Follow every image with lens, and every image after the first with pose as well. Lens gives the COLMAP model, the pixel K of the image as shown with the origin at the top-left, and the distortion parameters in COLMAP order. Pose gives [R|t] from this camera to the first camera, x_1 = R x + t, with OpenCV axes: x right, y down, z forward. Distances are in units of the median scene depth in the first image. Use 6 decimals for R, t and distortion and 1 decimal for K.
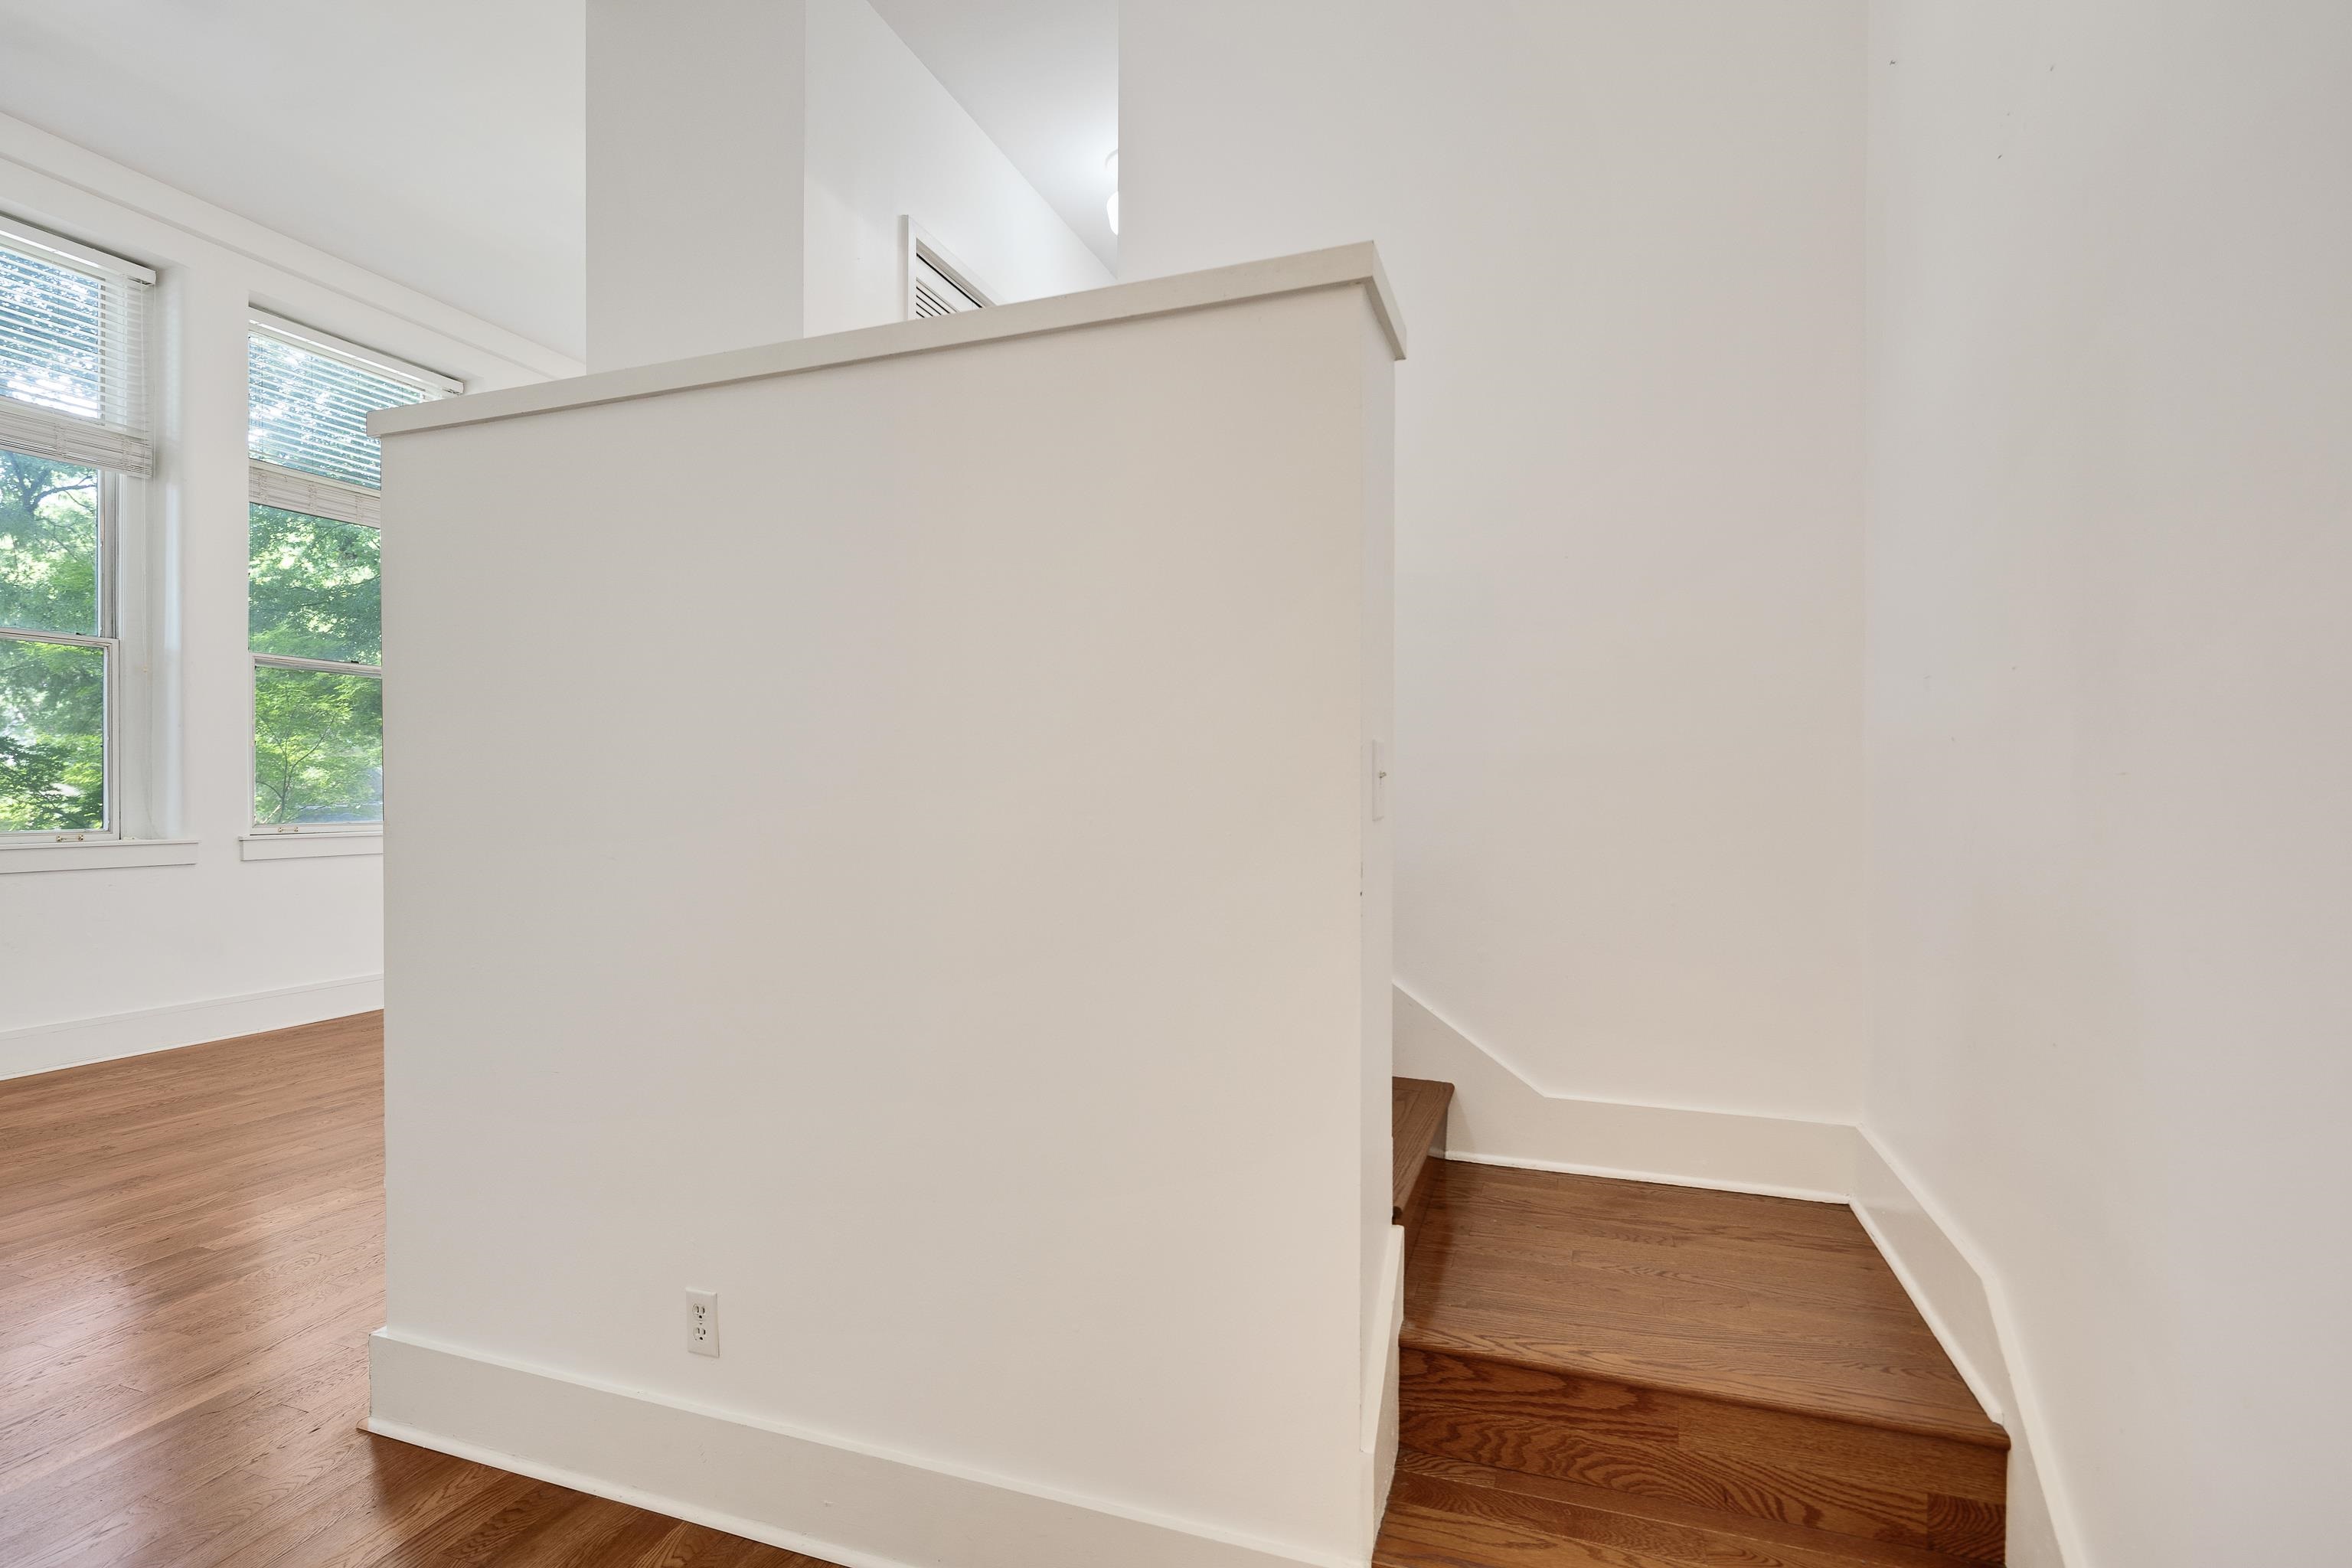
lens RADIAL K [[1139.5, 0, 1169.2], [0, 1139.5, 799.3], [0, 0, 1]] dist [0.004991, -0.002973]
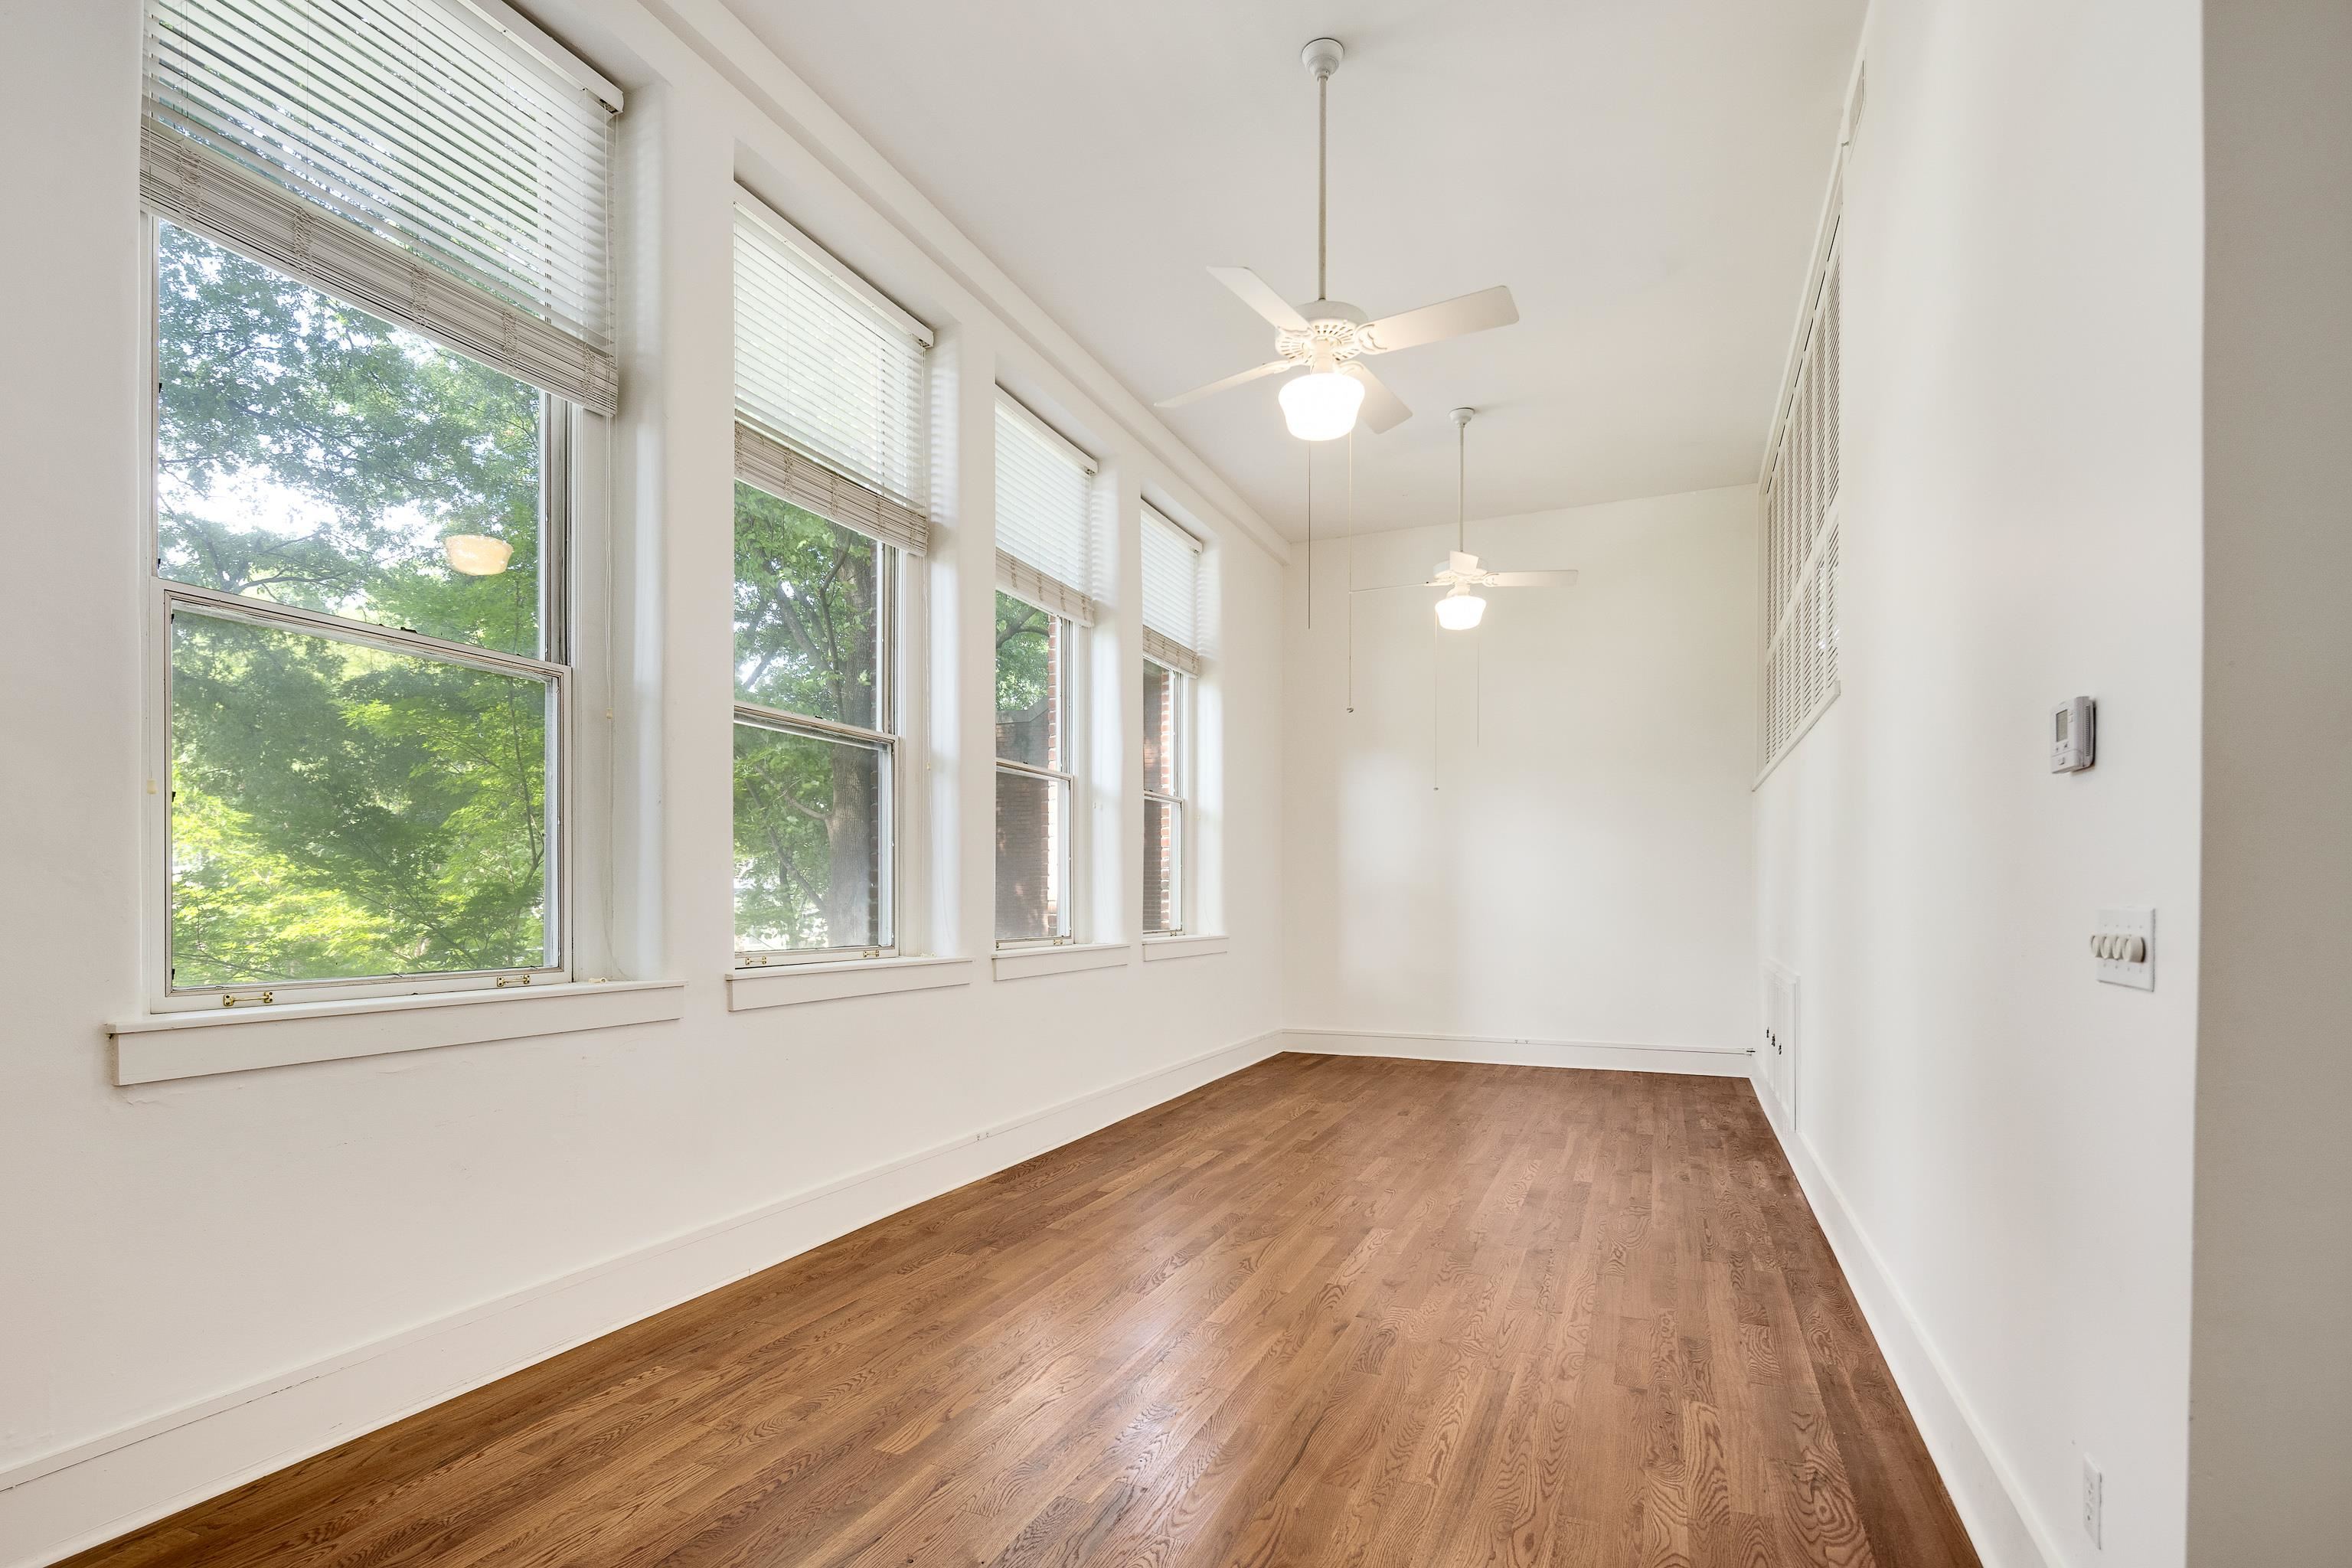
lens RADIAL K [[1139.5, 0, 1150.2], [0, 1139.5, 905.0], [0, 0, 1]] dist [0.004991, -0.002973]
pose [[0.997014, 0.003158, -0.077156, -0.547531], [-0.003605, 0.999978, -0.005653, -0.005194], [0.077136, 0.005914, 0.997003, 0.392215]]
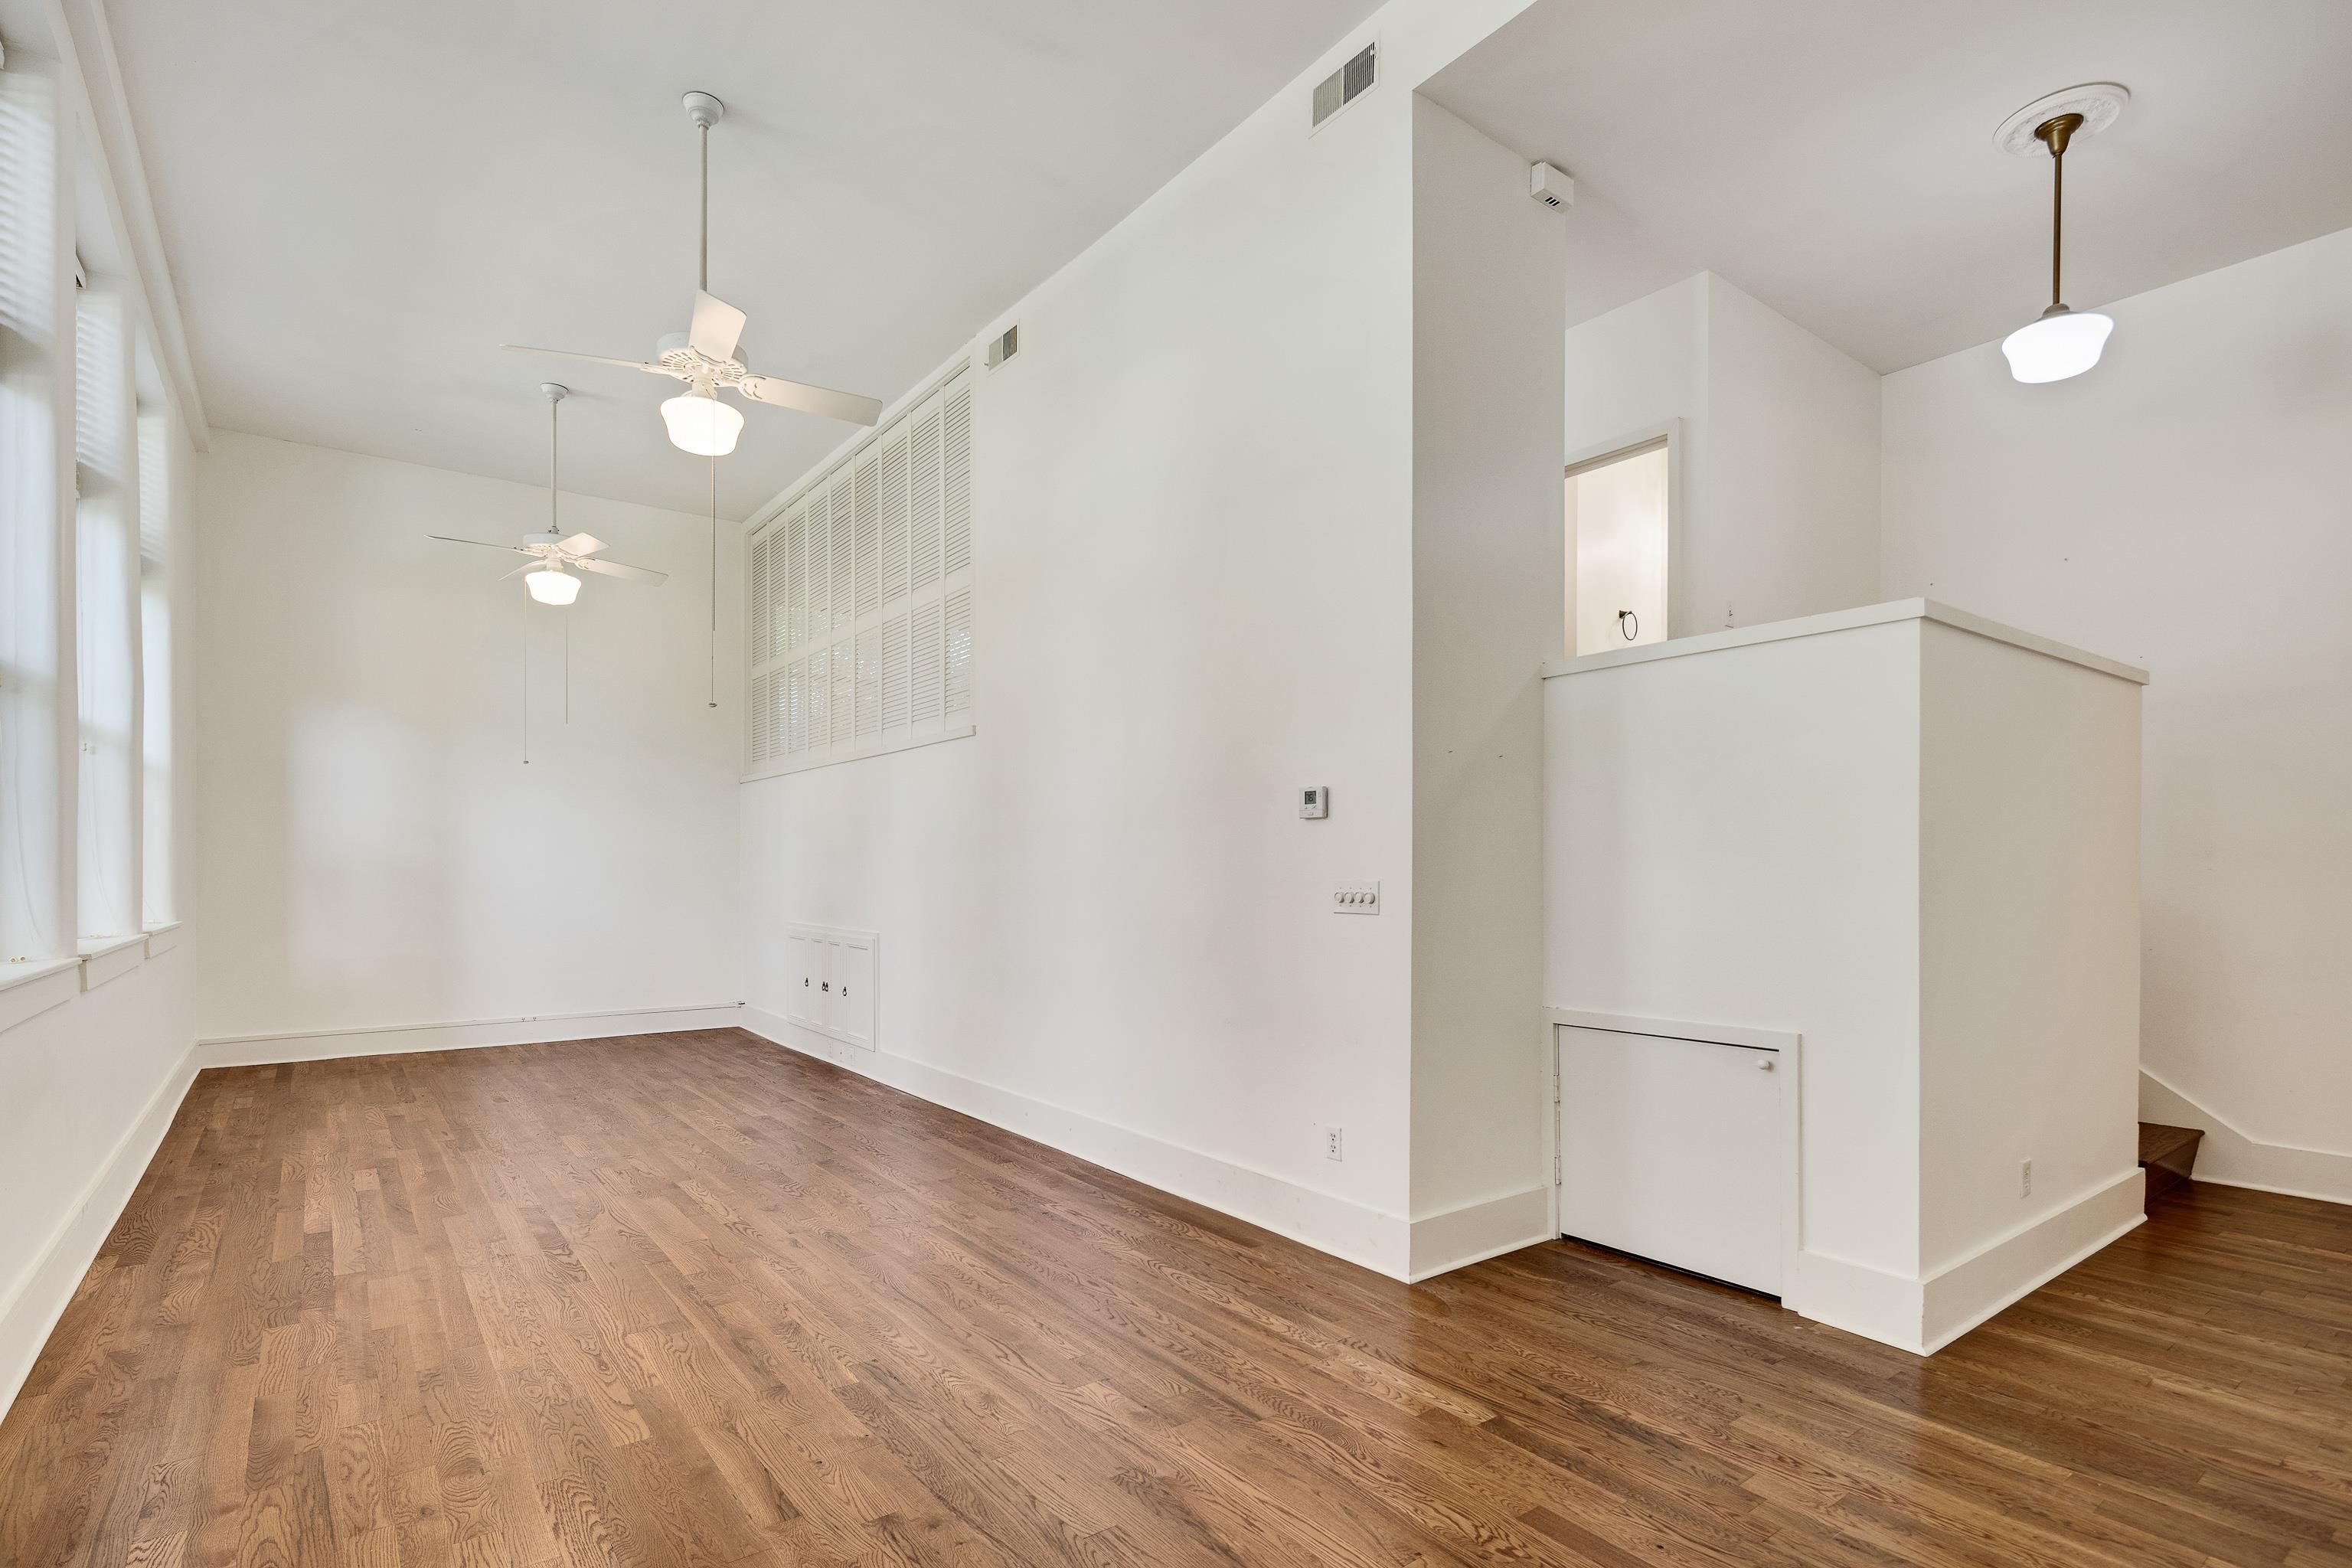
lens RADIAL K [[1139.5, 0, 1162.9], [0, 1139.5, 874.6], [0, 0, 1]] dist [0.004991, -0.002973]
pose [[0.558310, 0.001768, 0.829630, -0.948875], [0.007957, 0.999940, -0.007486, -0.006291], [-0.829594, 0.010780, 0.558263, 0.415723]]
